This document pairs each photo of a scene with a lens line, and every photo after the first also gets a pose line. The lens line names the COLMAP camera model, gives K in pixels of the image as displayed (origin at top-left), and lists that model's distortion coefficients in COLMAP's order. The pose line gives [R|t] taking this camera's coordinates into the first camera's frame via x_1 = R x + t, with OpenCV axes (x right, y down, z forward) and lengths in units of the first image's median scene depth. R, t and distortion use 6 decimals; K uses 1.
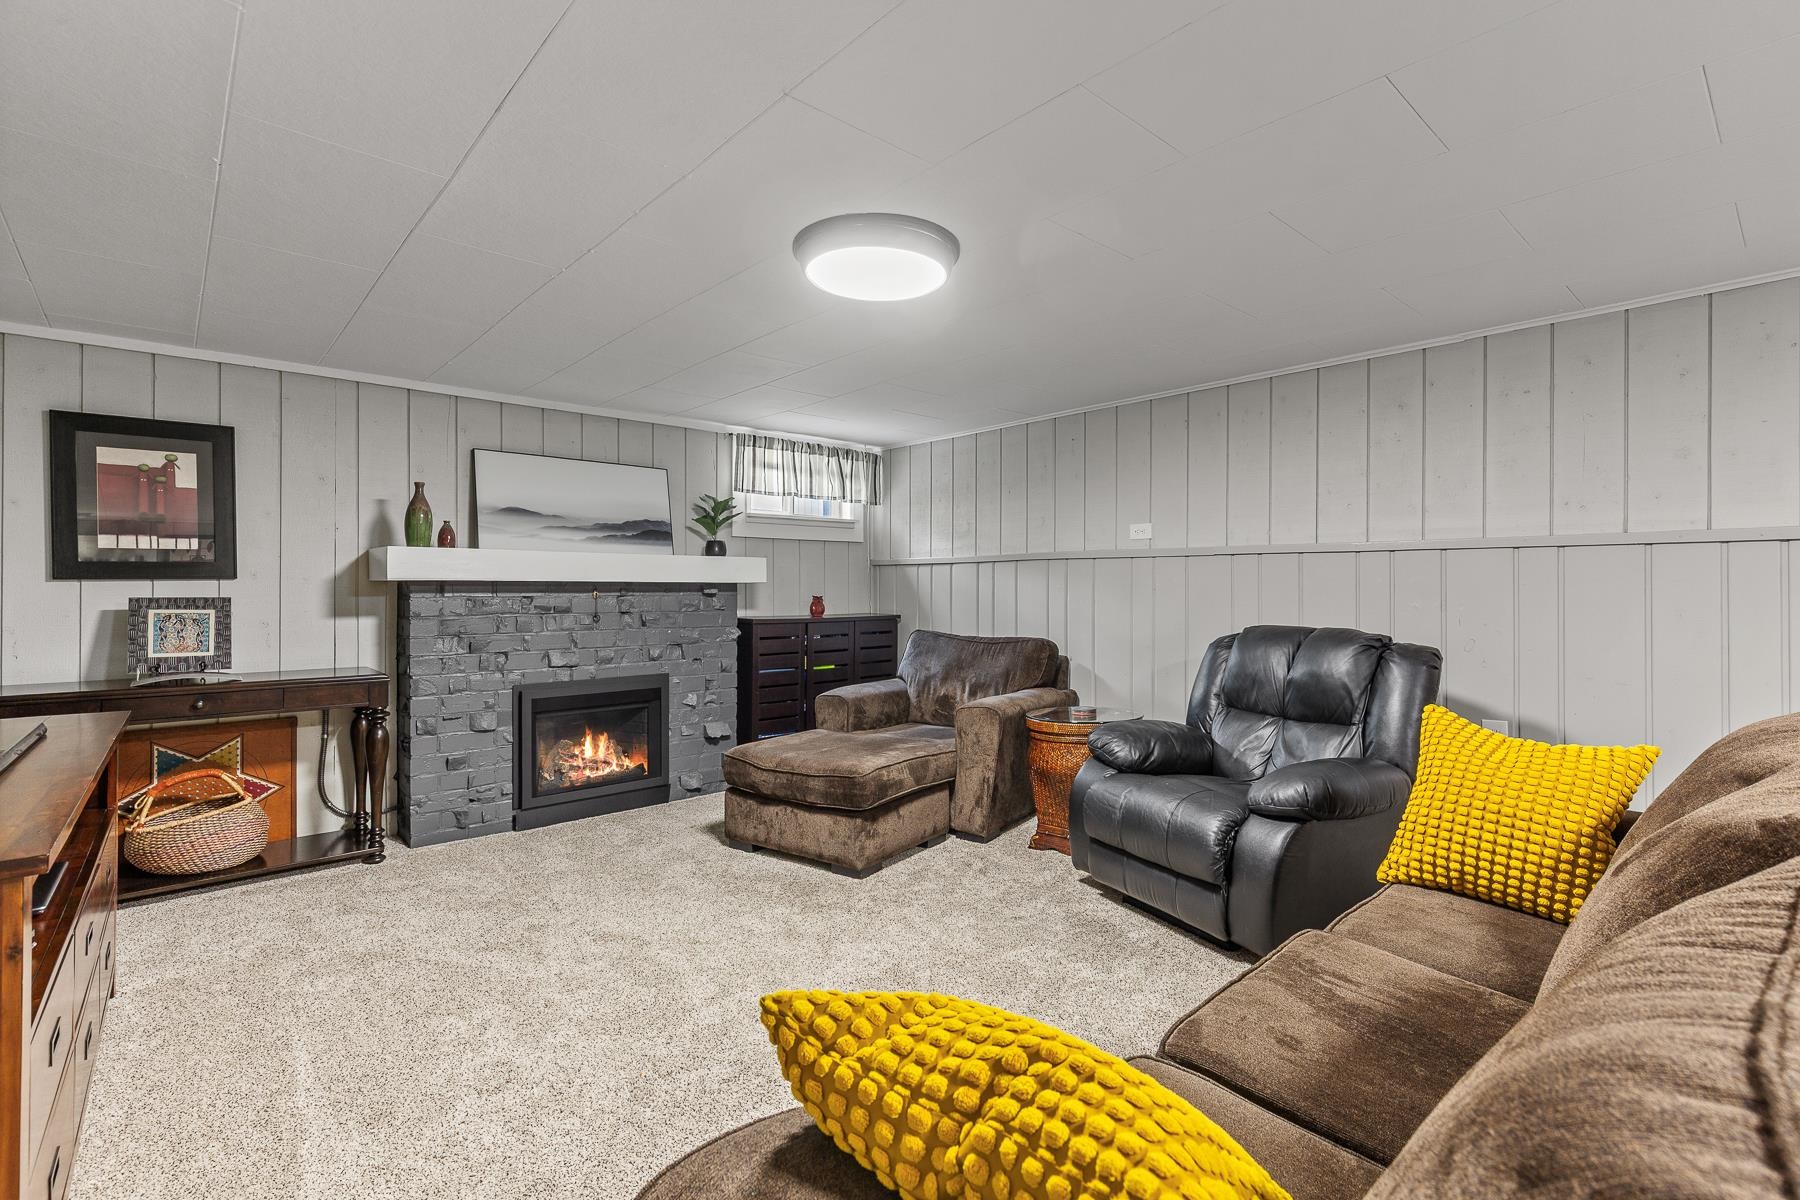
lens RADIAL K [[828.4, 0, 906.7], [0, 828.4, 598.4], [0, 0, 1]] dist [0.007932, 0.000024]
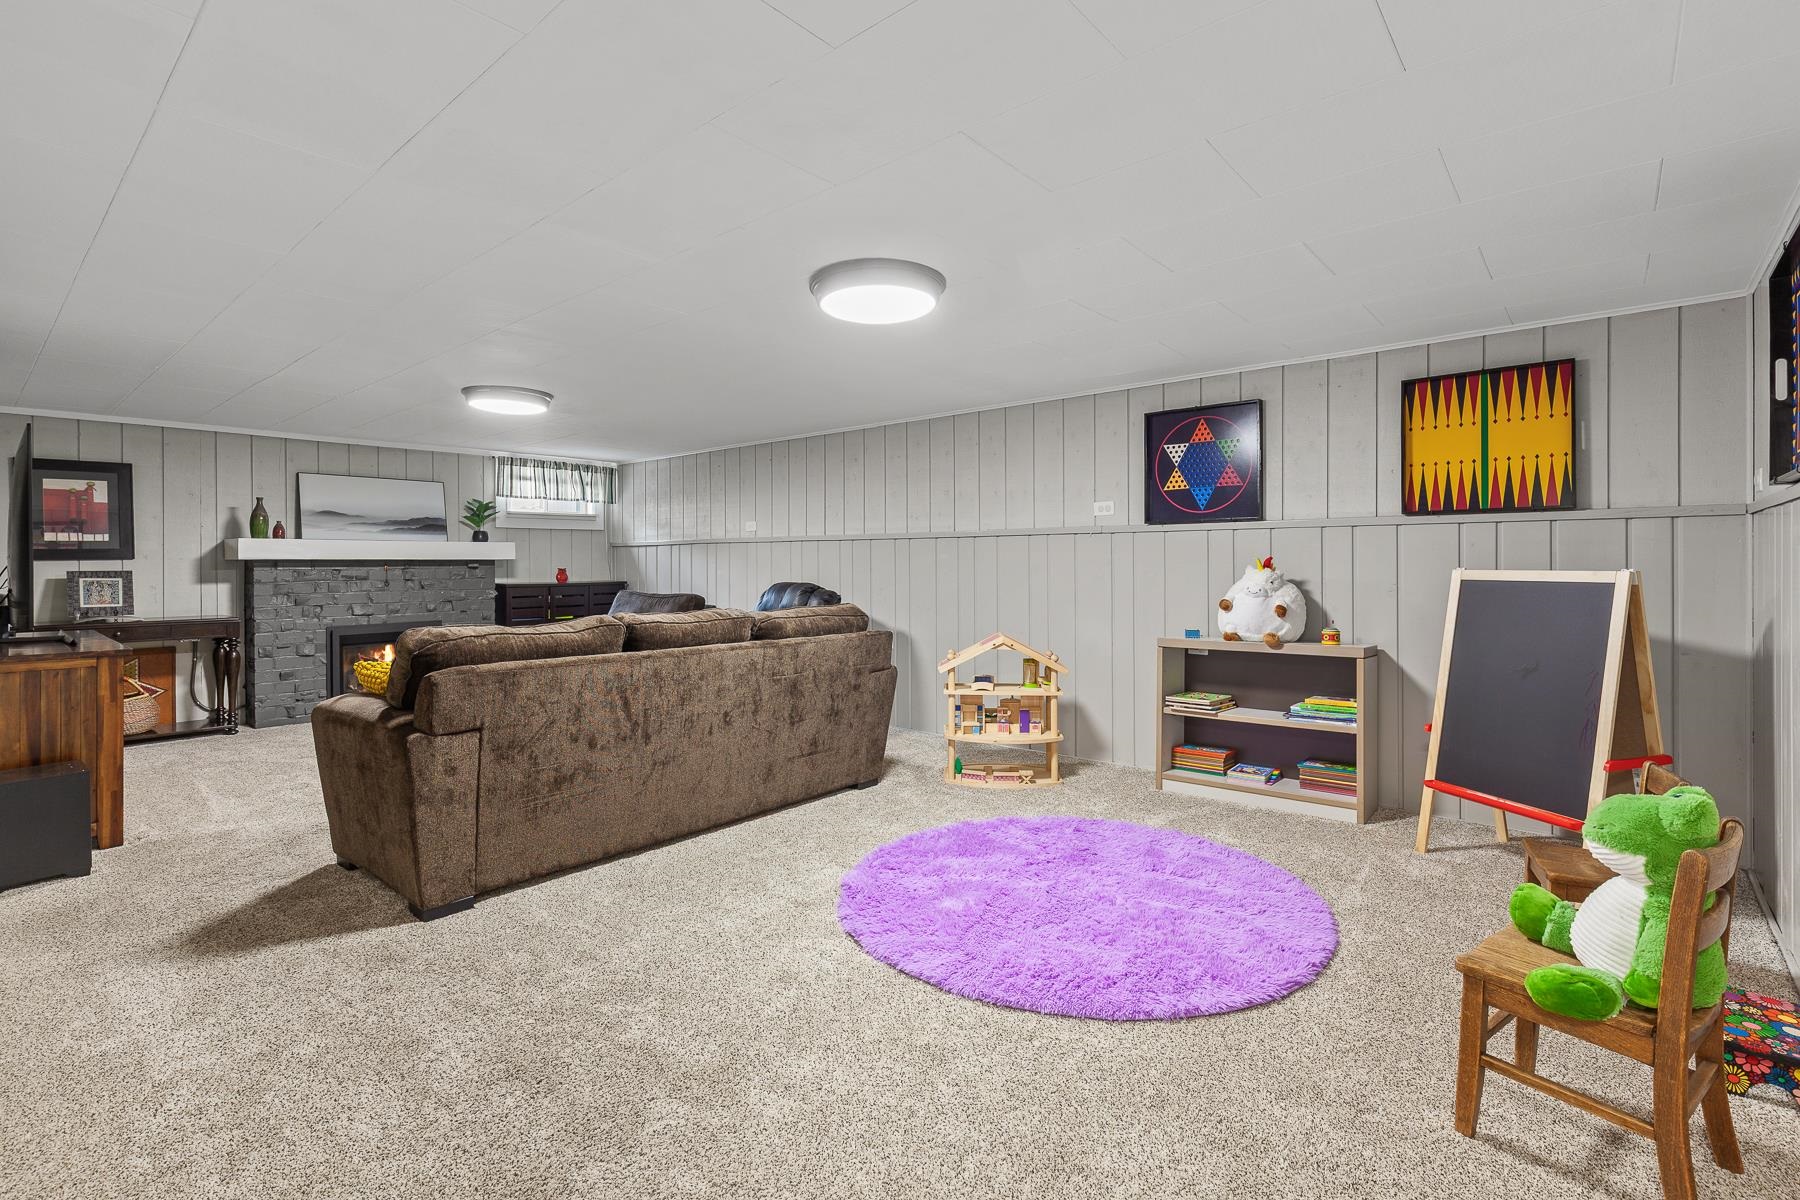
lens RADIAL K [[828.4, 0, 898.8], [0, 828.4, 572.9], [0, 0, 1]] dist [0.007932, 0.000024]
pose [[0.992006, -0.007557, 0.125962, 0.410094], [0.007631, 0.999971, -0.000101, 0.013273], [-0.125958, 0.001061, 0.992035, -0.707857]]
